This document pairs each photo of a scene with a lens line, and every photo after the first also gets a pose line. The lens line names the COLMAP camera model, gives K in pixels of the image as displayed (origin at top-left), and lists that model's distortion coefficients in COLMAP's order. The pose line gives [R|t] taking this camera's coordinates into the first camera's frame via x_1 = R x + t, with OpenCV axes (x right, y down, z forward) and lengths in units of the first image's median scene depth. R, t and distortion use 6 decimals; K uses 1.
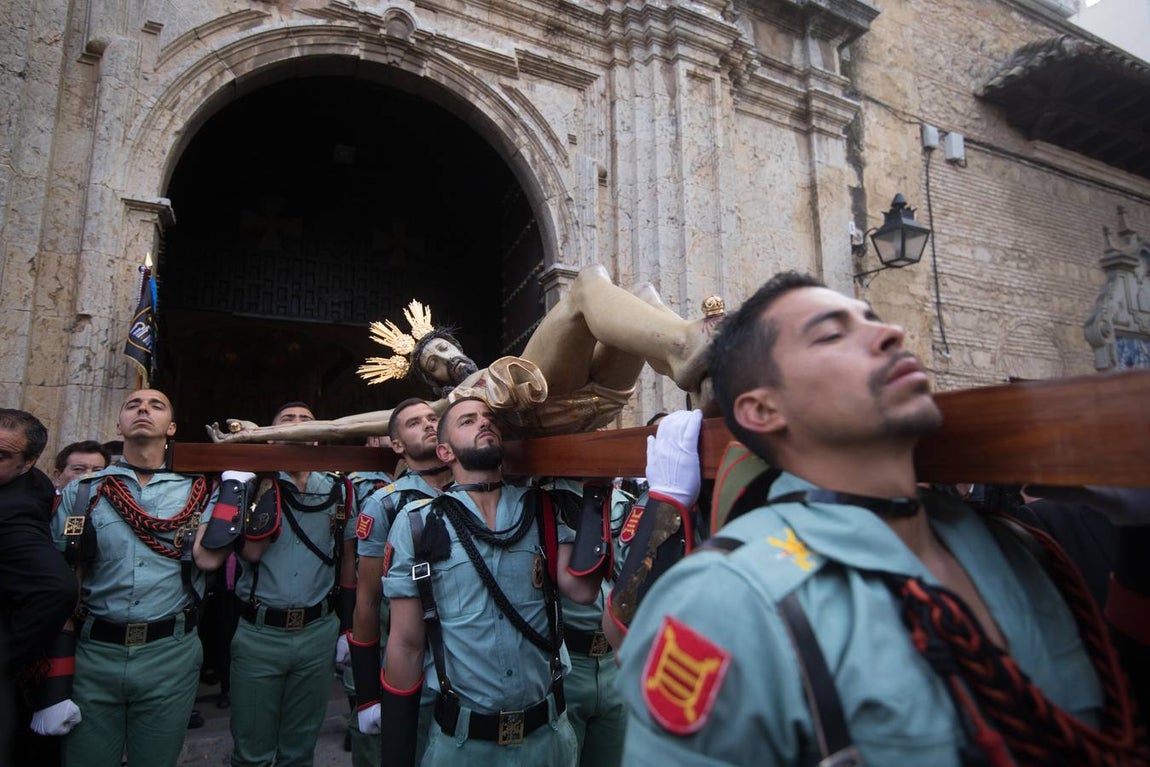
lens RADIAL K [[647.2, 0, 580.6], [0, 647.2, 381.4], [0, 0, 1]] dist [0.011575, -0.009817]
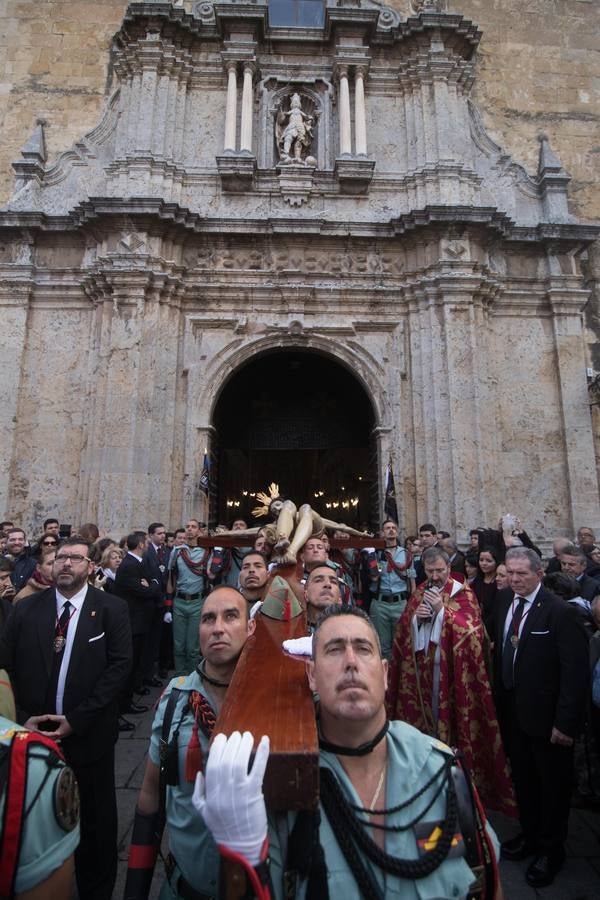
lens RADIAL K [[425.2, 0, 302.8], [0, 425.2, 442.5], [0, 0, 1]] dist [-0.004032, -0.010613]
pose [[0.895348, -0.052010, -0.442320, 0.326820], [0.056870, 0.998379, -0.002277, -0.142916], [0.441721, -0.023116, 0.896854, -0.266121]]
